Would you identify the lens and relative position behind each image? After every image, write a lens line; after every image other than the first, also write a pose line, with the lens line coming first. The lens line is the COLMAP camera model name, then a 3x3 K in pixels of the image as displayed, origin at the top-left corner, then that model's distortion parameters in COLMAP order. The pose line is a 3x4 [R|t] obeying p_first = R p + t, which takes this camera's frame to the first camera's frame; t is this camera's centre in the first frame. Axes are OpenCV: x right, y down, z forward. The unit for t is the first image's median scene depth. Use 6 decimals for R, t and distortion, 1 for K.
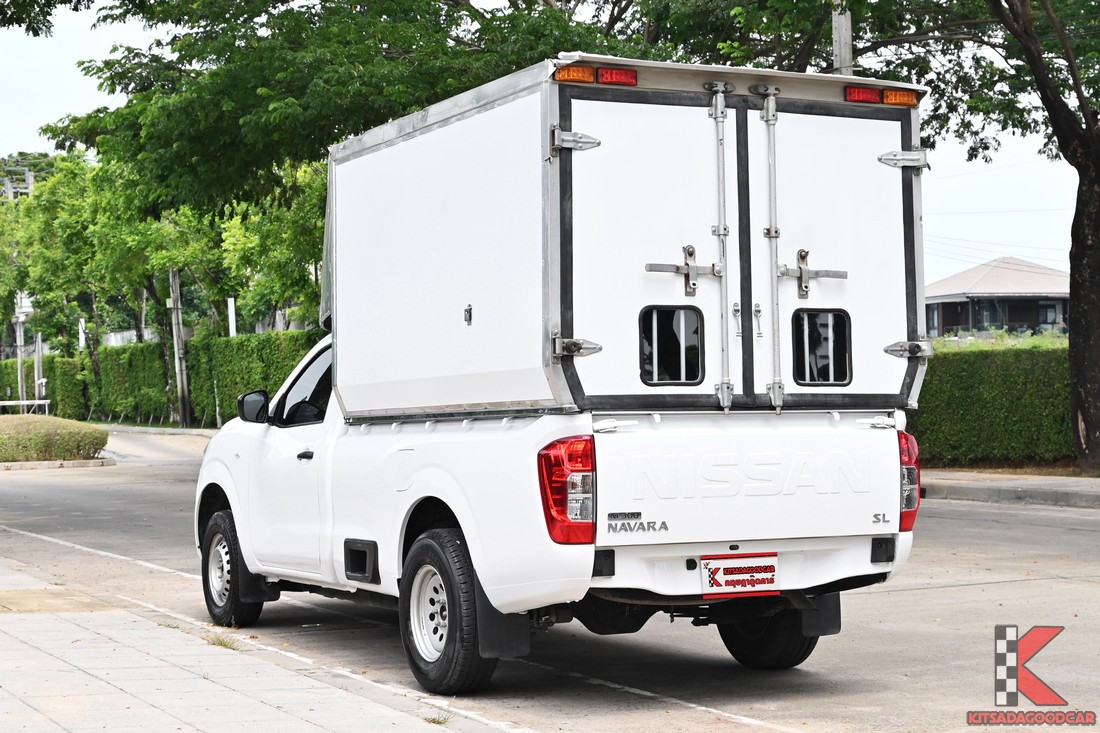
lens RADIAL K [[1983.7, 0, 550.0], [0, 1983.7, 366.5], [0, 0, 1]] dist [-0.002410, -0.023796]
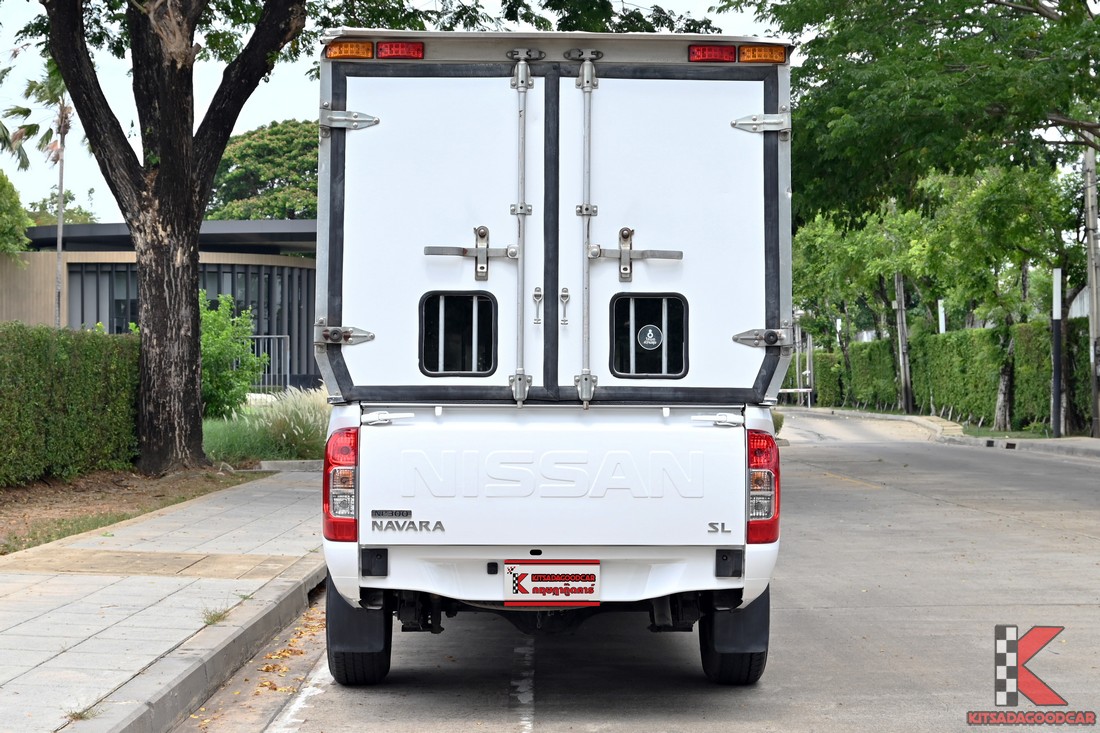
lens RADIAL K [[1715.5, 0, 550.0], [0, 1715.5, 366.5], [0, 0, 1]] dist [-0.007597, -0.026125]
pose [[0.911179, 0.005377, -0.411976, 0.422778], [-0.003976, 0.999983, 0.004258, 0.001238], [0.411992, -0.002242, 0.911185, 0.272362]]
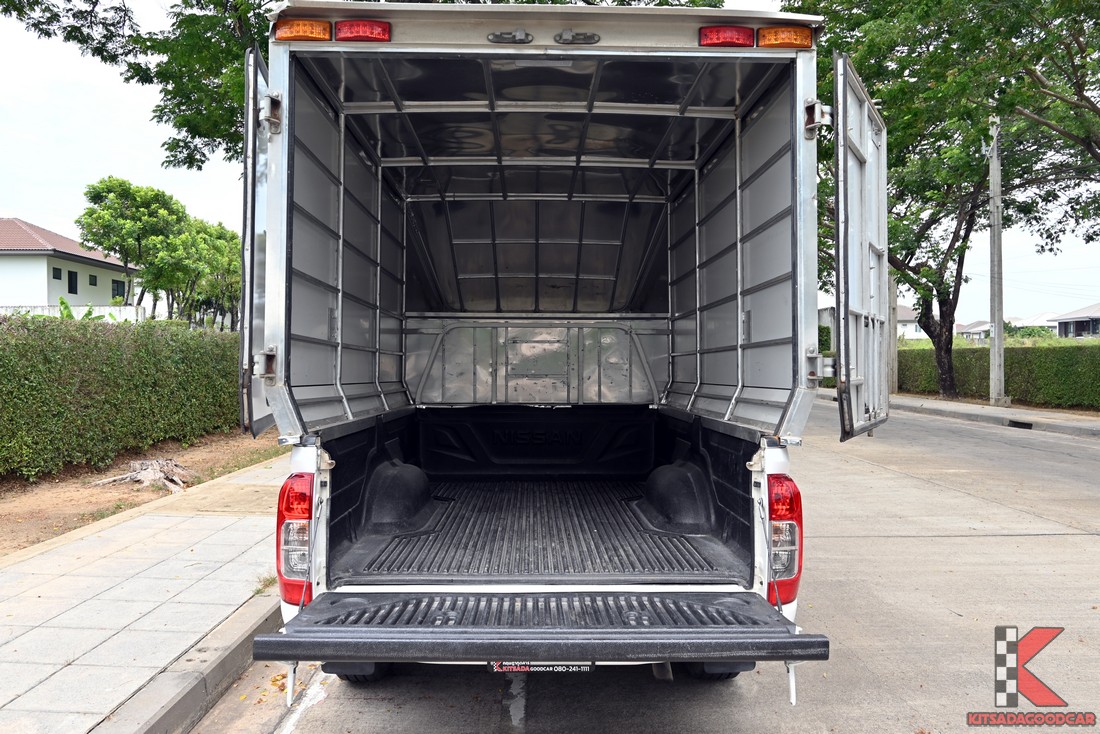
lens RADIAL K [[747.7, 0, 550.0], [0, 747.7, 367.0], [0, 0, 1]] dist [0.001289, 0.000627]
pose [[0.914263, 0.012560, -0.404927, 0.220387], [-0.002826, 0.999693, 0.024629, -0.016372], [0.405112, -0.021373, 0.914017, 0.725253]]
